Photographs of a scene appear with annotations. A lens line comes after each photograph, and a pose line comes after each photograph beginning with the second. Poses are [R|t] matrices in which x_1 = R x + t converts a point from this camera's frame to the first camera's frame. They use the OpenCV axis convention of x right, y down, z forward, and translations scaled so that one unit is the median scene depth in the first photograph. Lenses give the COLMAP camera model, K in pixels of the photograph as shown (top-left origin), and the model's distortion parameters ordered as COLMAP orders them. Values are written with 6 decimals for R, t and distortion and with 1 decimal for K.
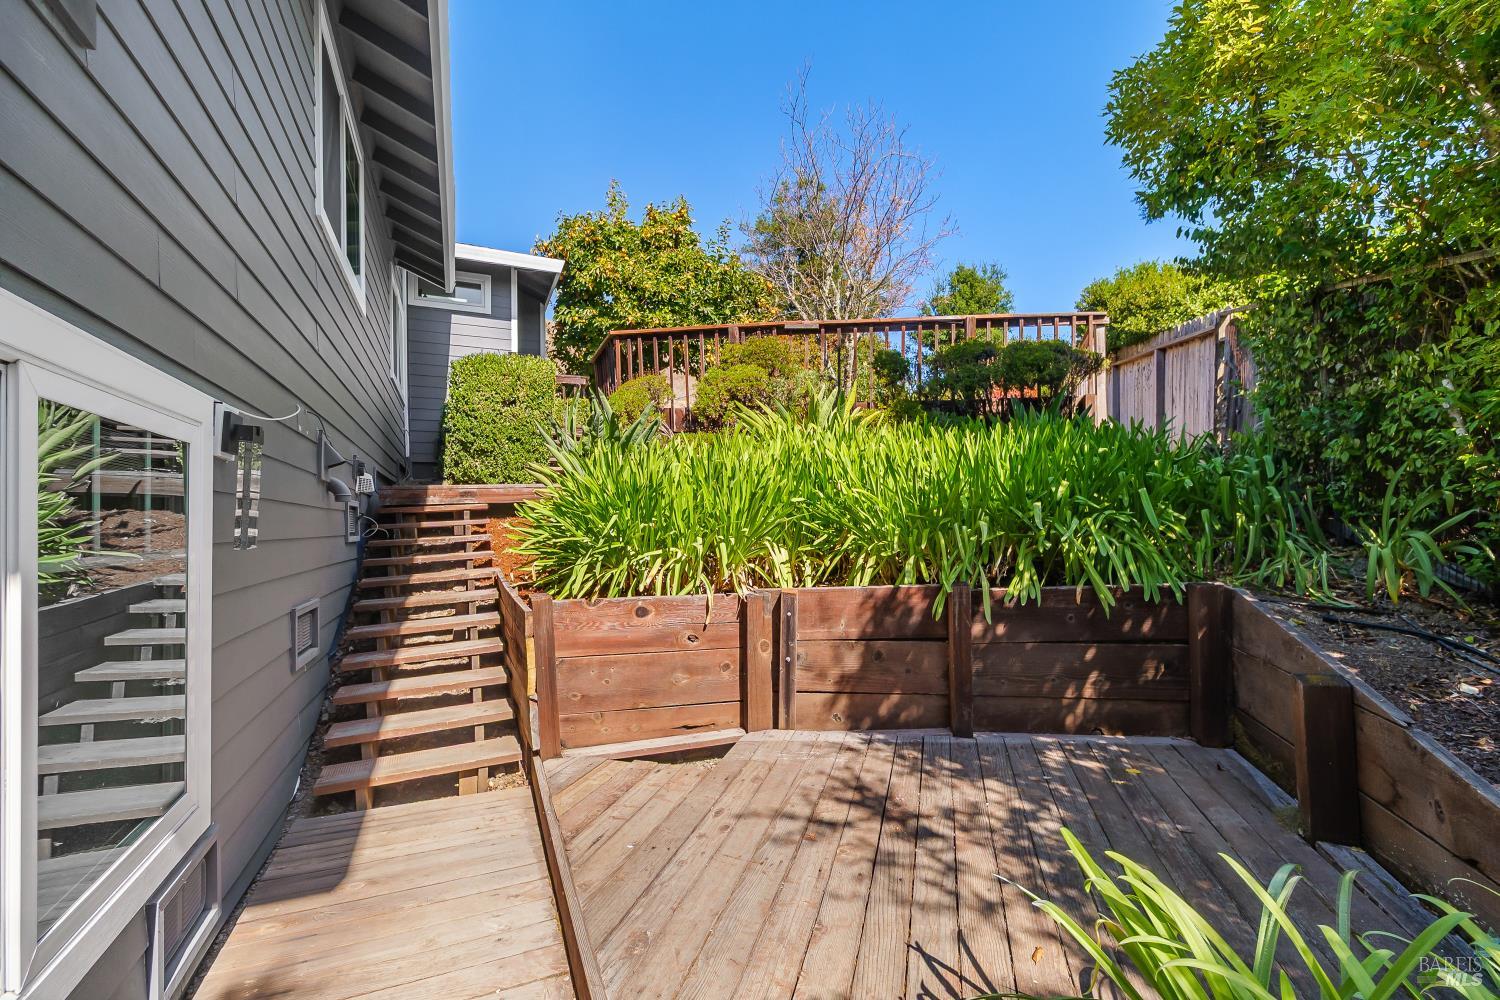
lens RADIAL K [[672.3, 0, 752.5], [0, 672.3, 516.5], [0, 0, 1]] dist [0.018842, -0.000048]
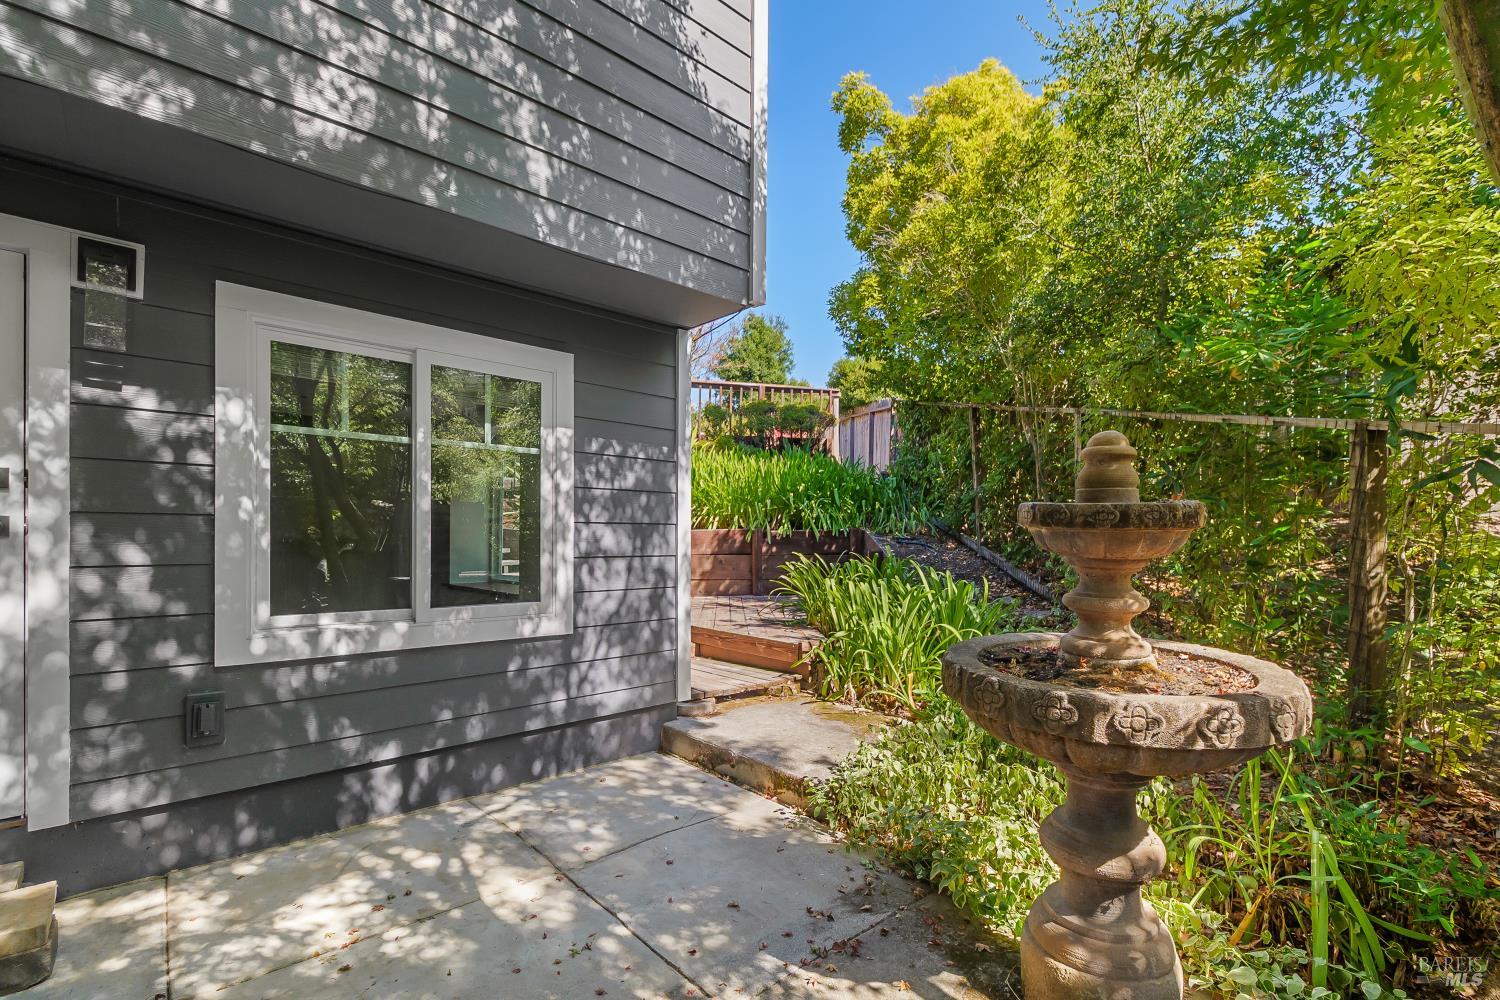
lens RADIAL K [[672.3, 0, 752.5], [0, 672.3, 516.5], [0, 0, 1]] dist [0.018842, -0.000048]
pose [[0.952089, 0.027192, 0.304609, -0.329301], [-0.020485, 0.999473, -0.025192, 0.103068], [-0.305134, 0.017745, 0.952144, -0.947622]]
